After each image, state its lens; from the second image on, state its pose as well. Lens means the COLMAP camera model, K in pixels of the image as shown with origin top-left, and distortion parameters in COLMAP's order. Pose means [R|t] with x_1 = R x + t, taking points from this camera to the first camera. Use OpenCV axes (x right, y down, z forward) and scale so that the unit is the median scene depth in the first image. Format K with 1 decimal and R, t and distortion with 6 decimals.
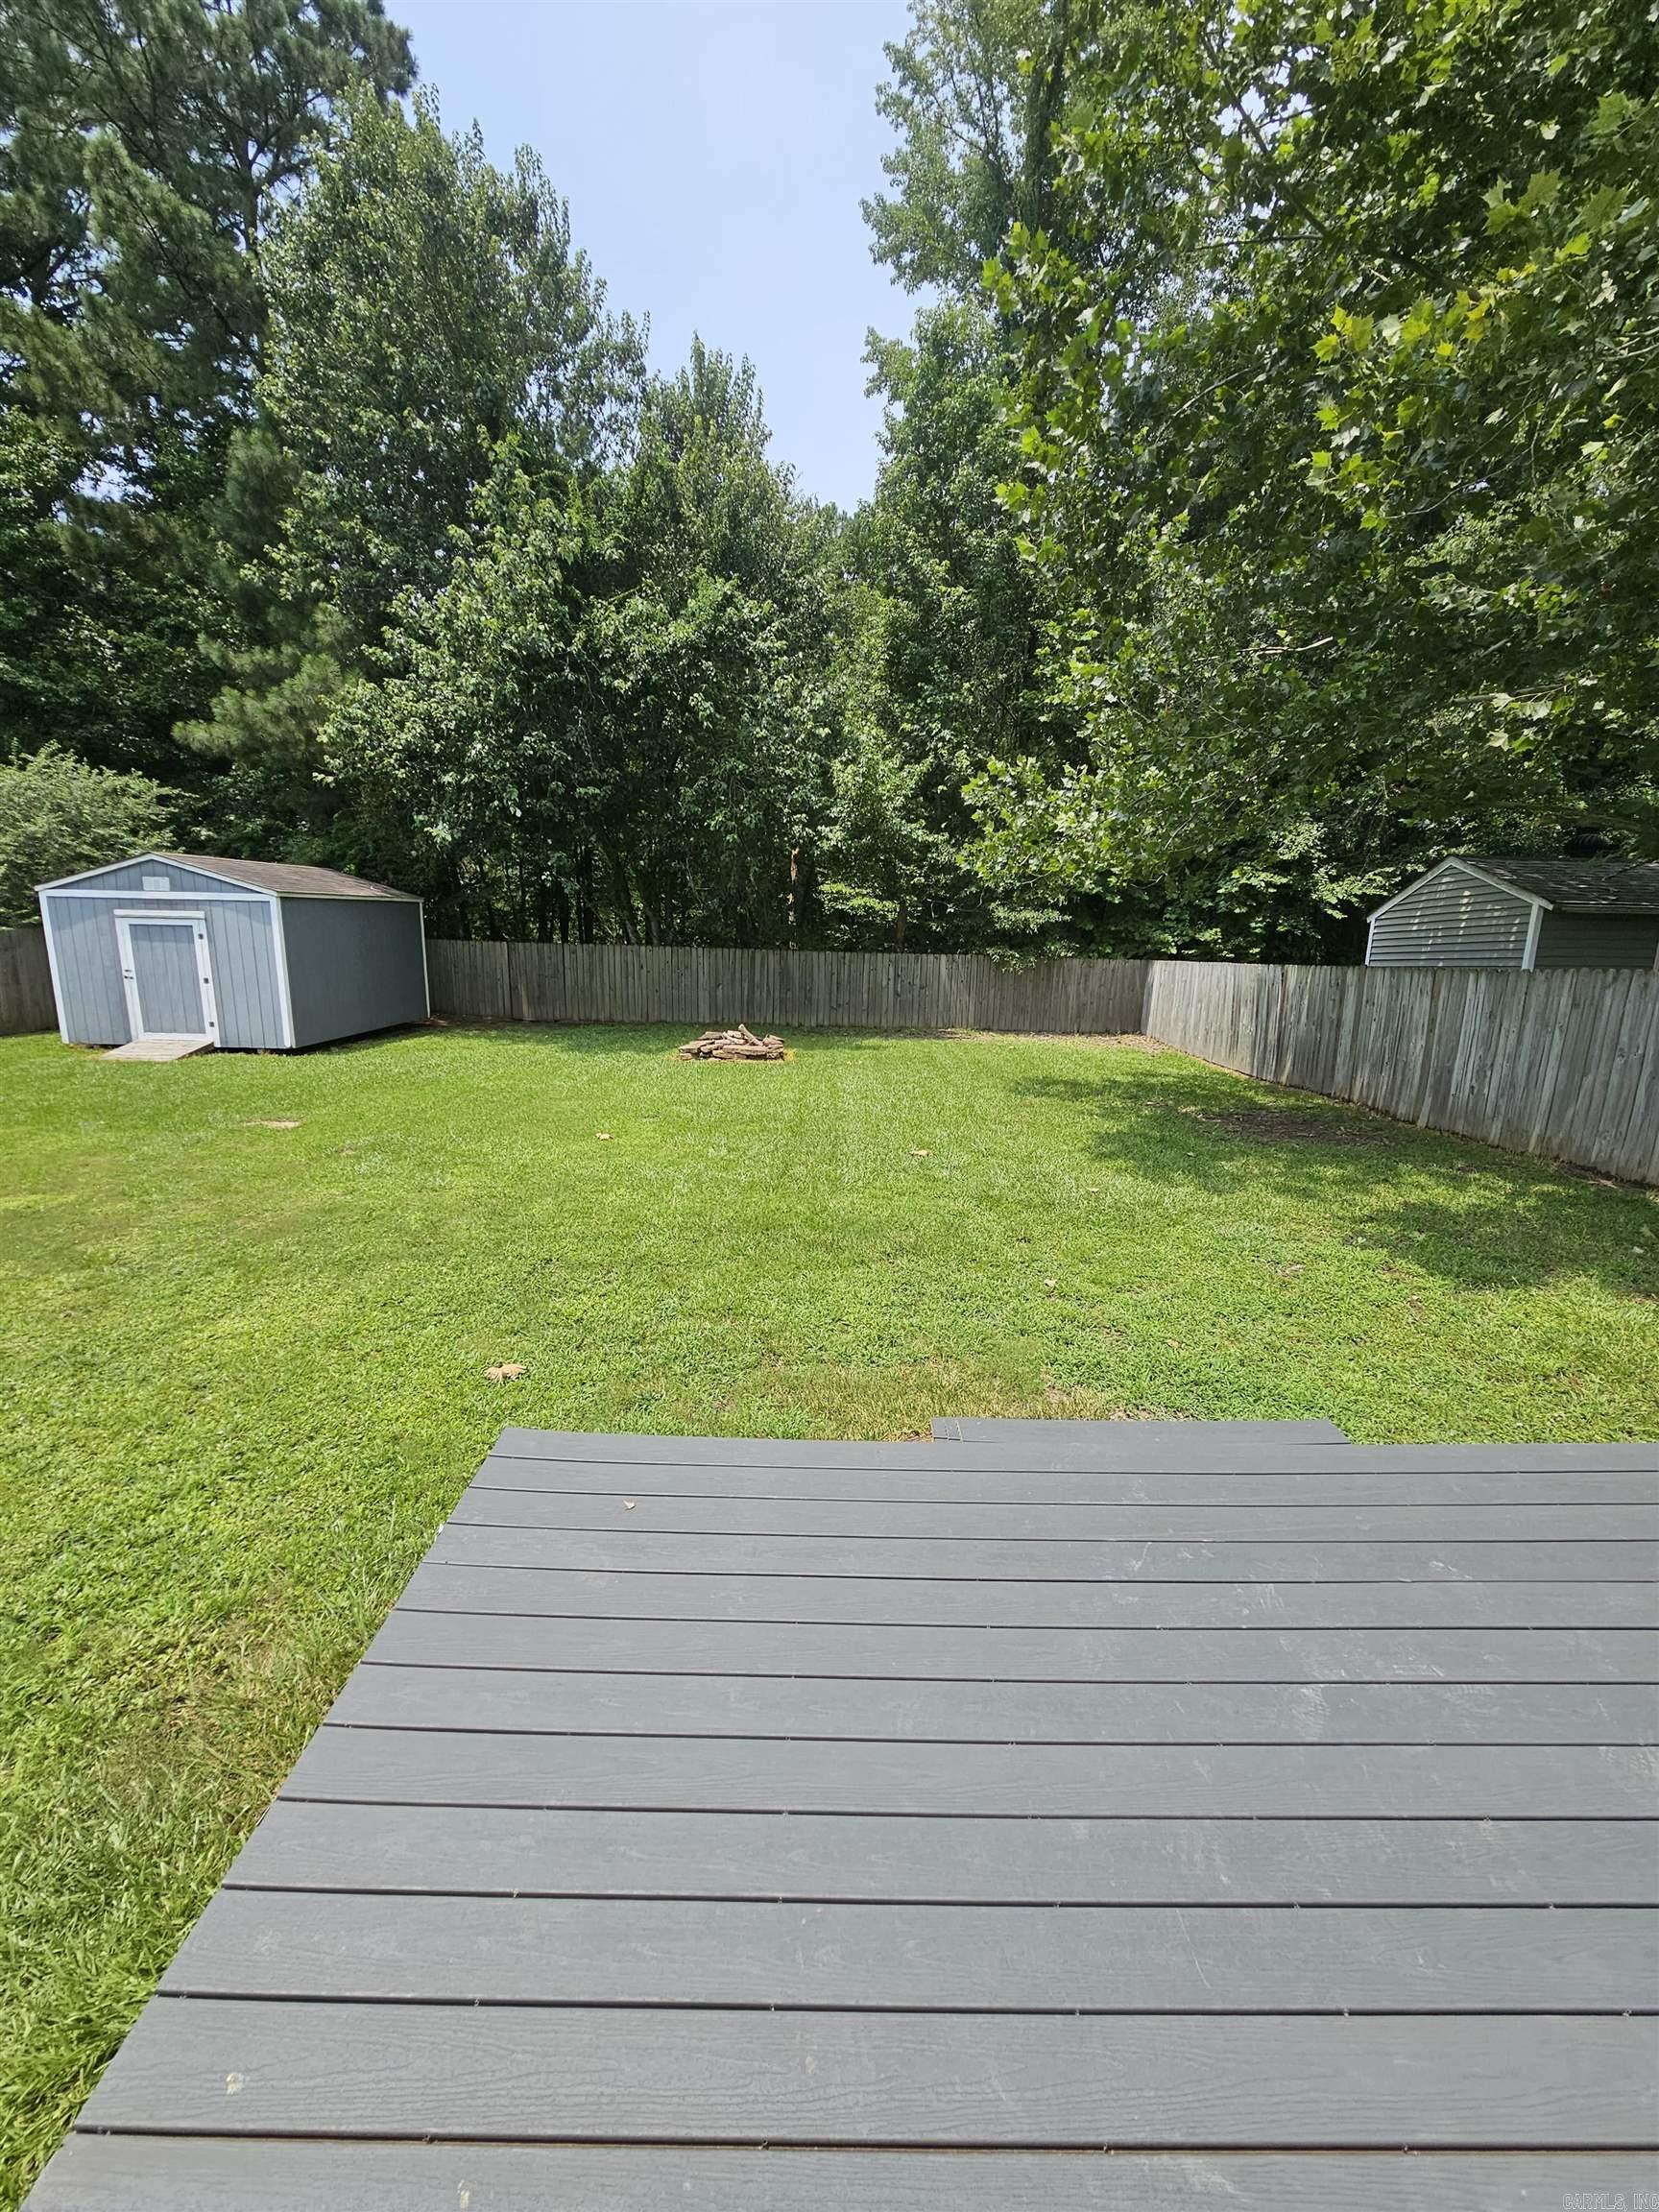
lens RADIAL K [[911.0, 0, 835.1], [0, 911.0, 1113.4], [0, 0, 1]] dist [-0.003058, 0.000586]
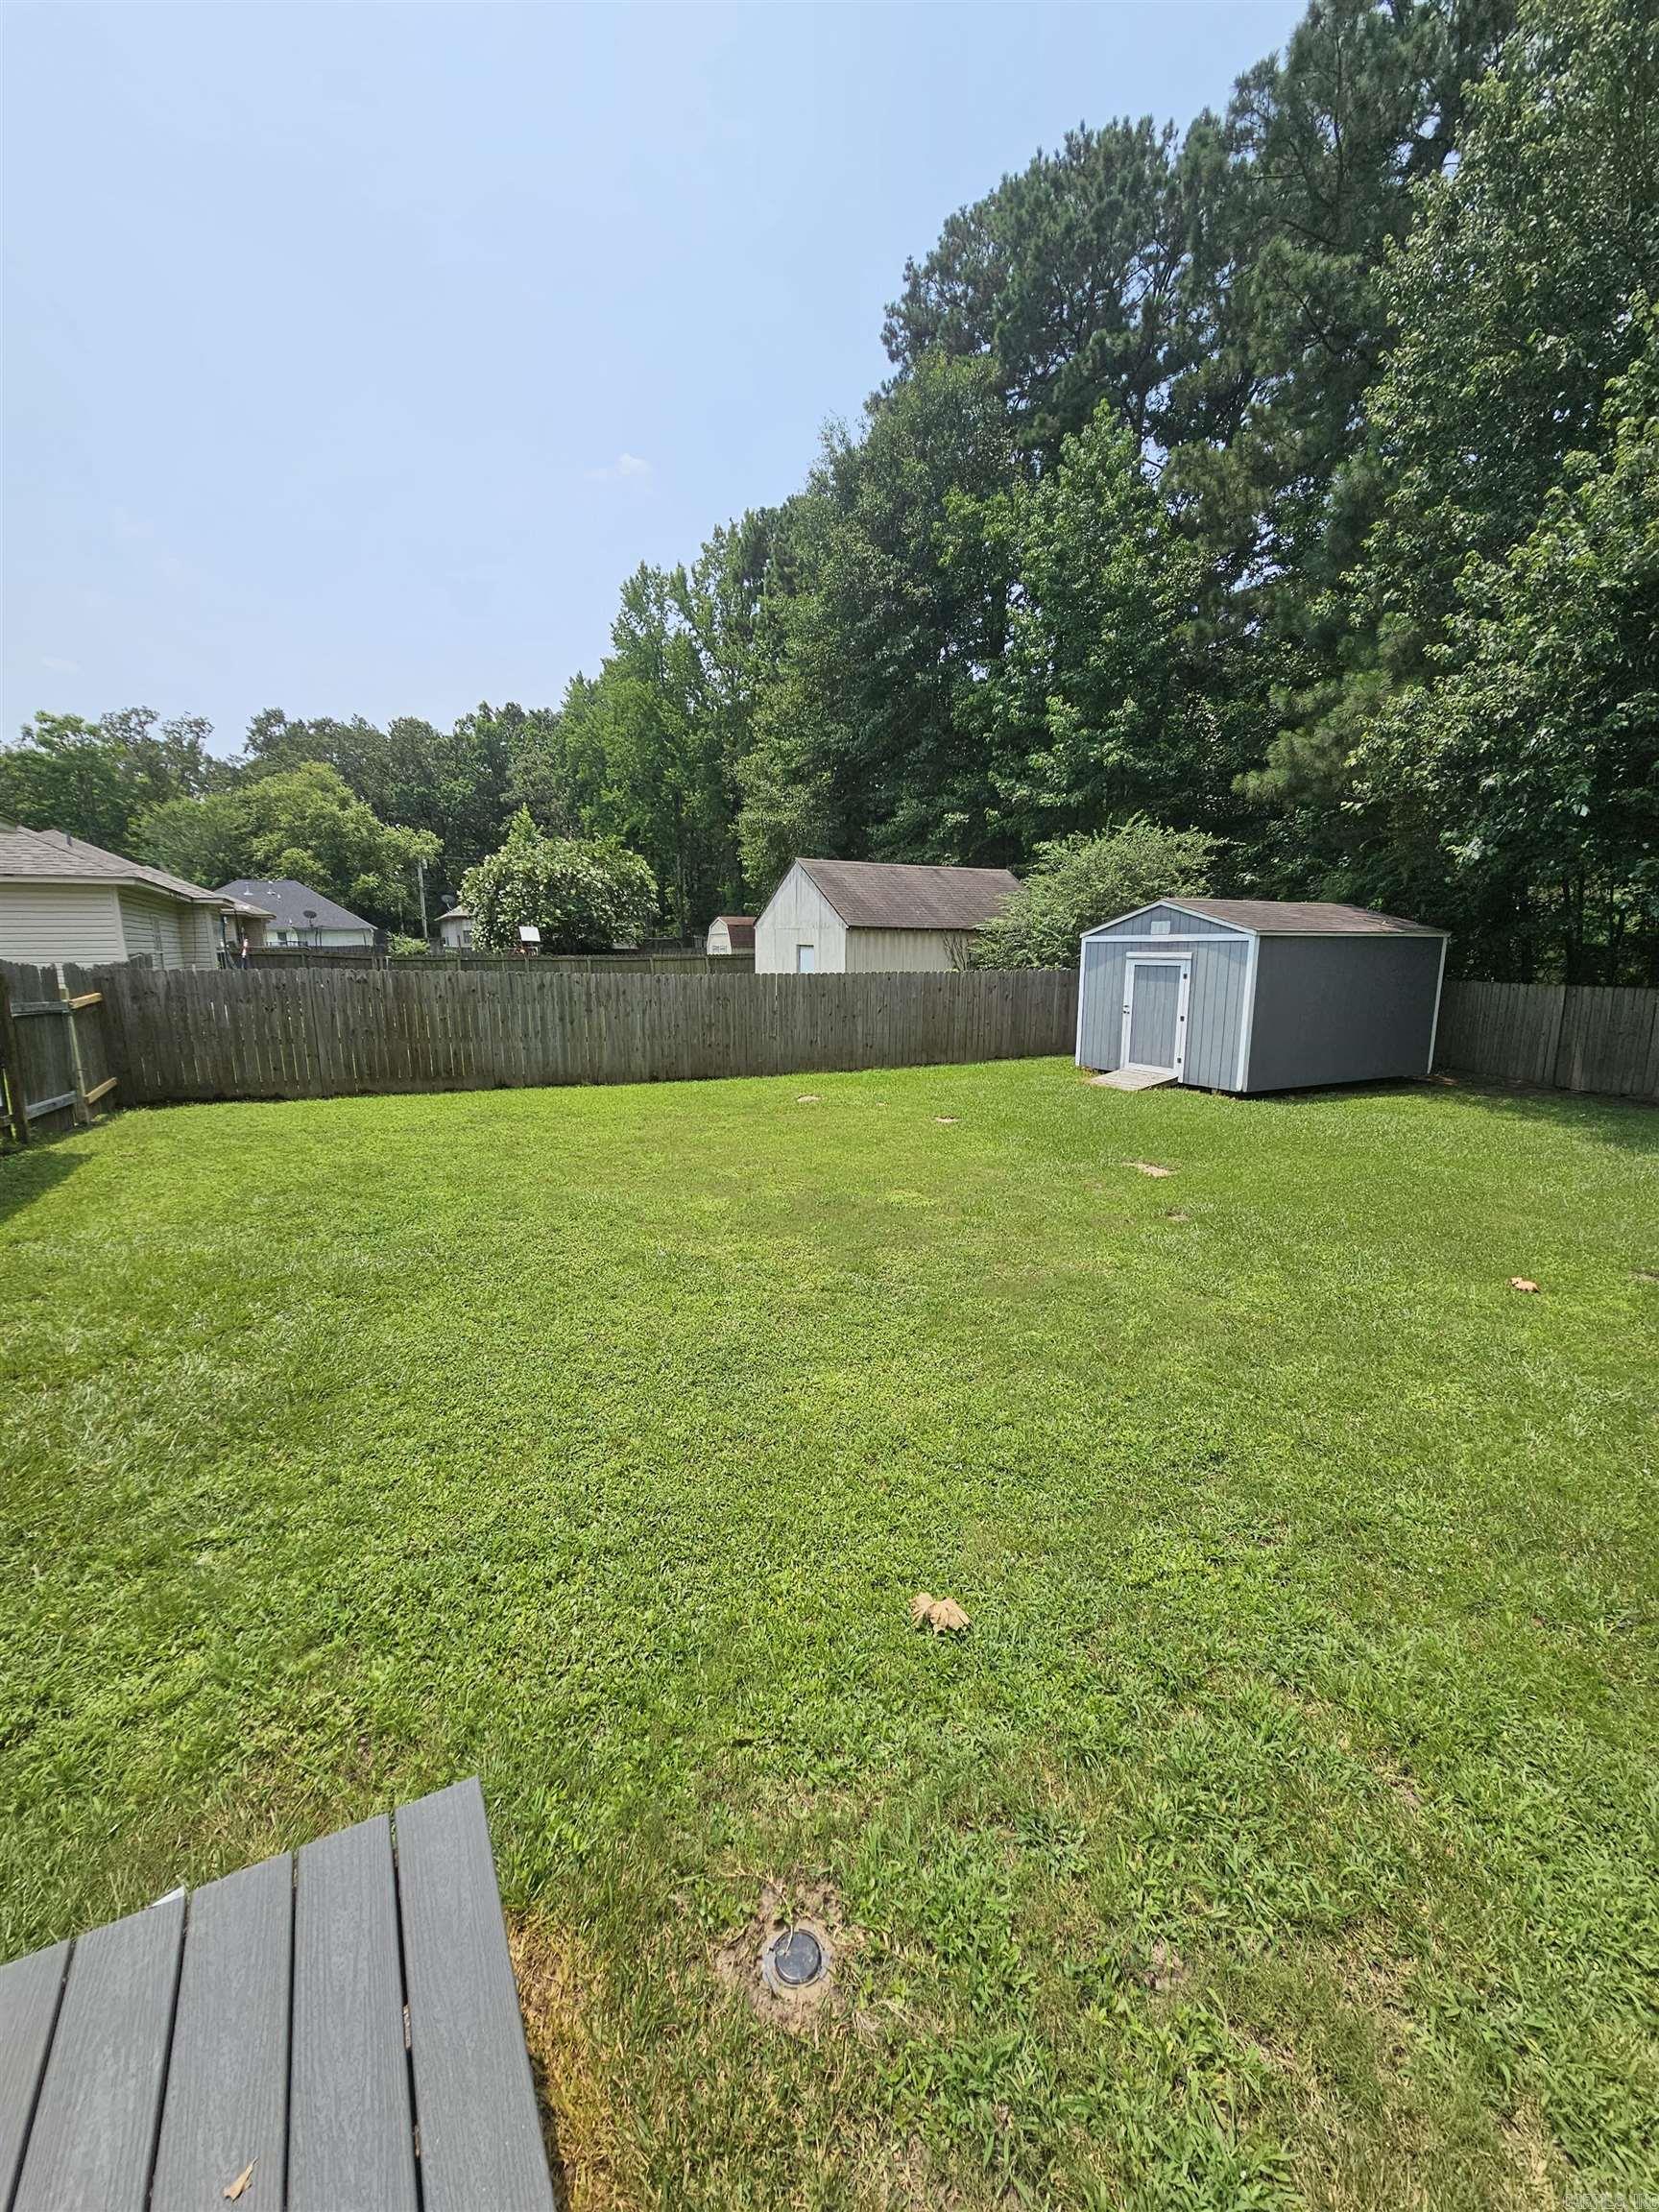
lens RADIAL K [[911.0, 0, 822.8], [0, 911.0, 1115.5], [0, 0, 1]] dist [-0.003058, 0.000586]
pose [[0.467968, 0.137483, -0.872986, 0.035229], [-0.173030, 0.982960, 0.062048, -0.027064], [0.866641, 0.122017, 0.483782, 0.136987]]
